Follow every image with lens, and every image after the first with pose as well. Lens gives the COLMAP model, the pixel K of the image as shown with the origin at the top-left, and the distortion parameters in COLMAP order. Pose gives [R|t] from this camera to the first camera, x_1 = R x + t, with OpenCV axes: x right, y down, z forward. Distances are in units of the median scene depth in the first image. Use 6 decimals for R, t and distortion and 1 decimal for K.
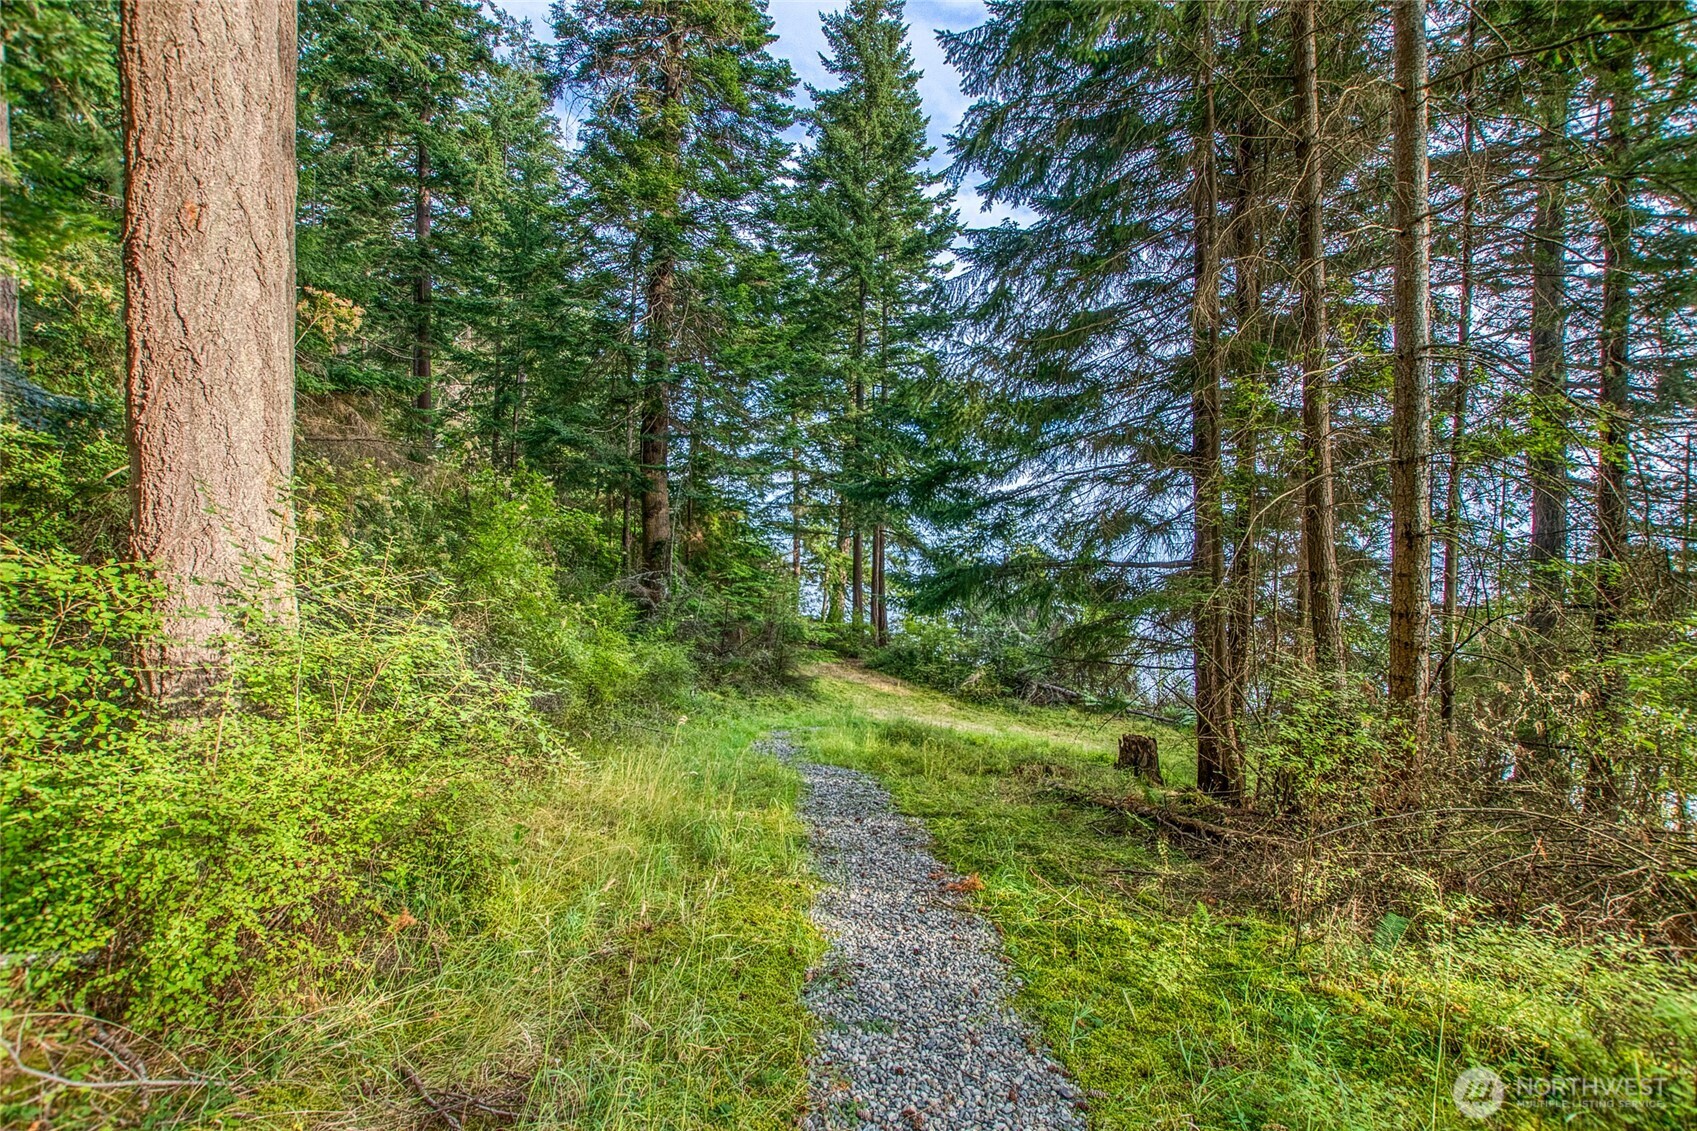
lens RADIAL K [[740.2, 0, 849.5], [0, 740.2, 559.4], [0, 0, 1]] dist [-0.019086, 0.003115]
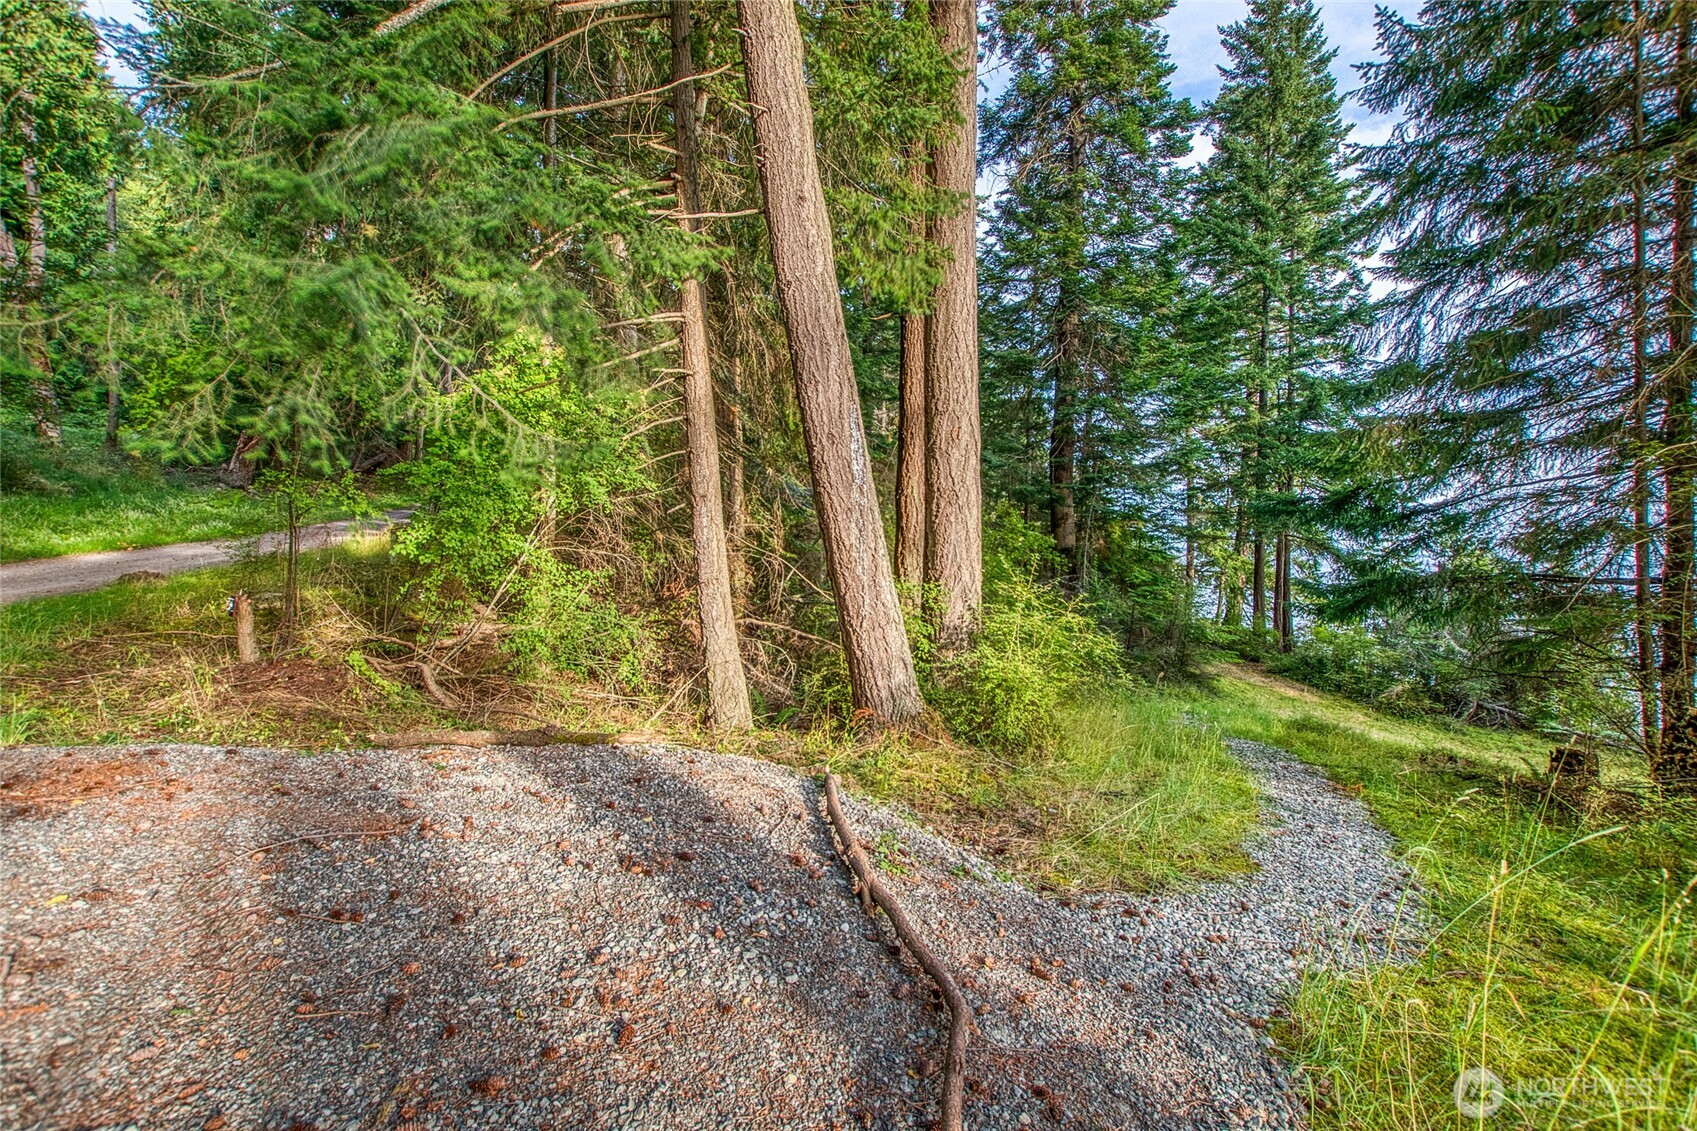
lens RADIAL K [[740.2, 0, 857.3], [0, 740.2, 553.6], [0, 0, 1]] dist [-0.019086, 0.003115]
pose [[0.885529, 0.006608, -0.464538, -0.008569], [-0.008286, 0.999964, -0.001571, -0.008636], [0.464511, 0.005240, 0.885552, -0.134762]]
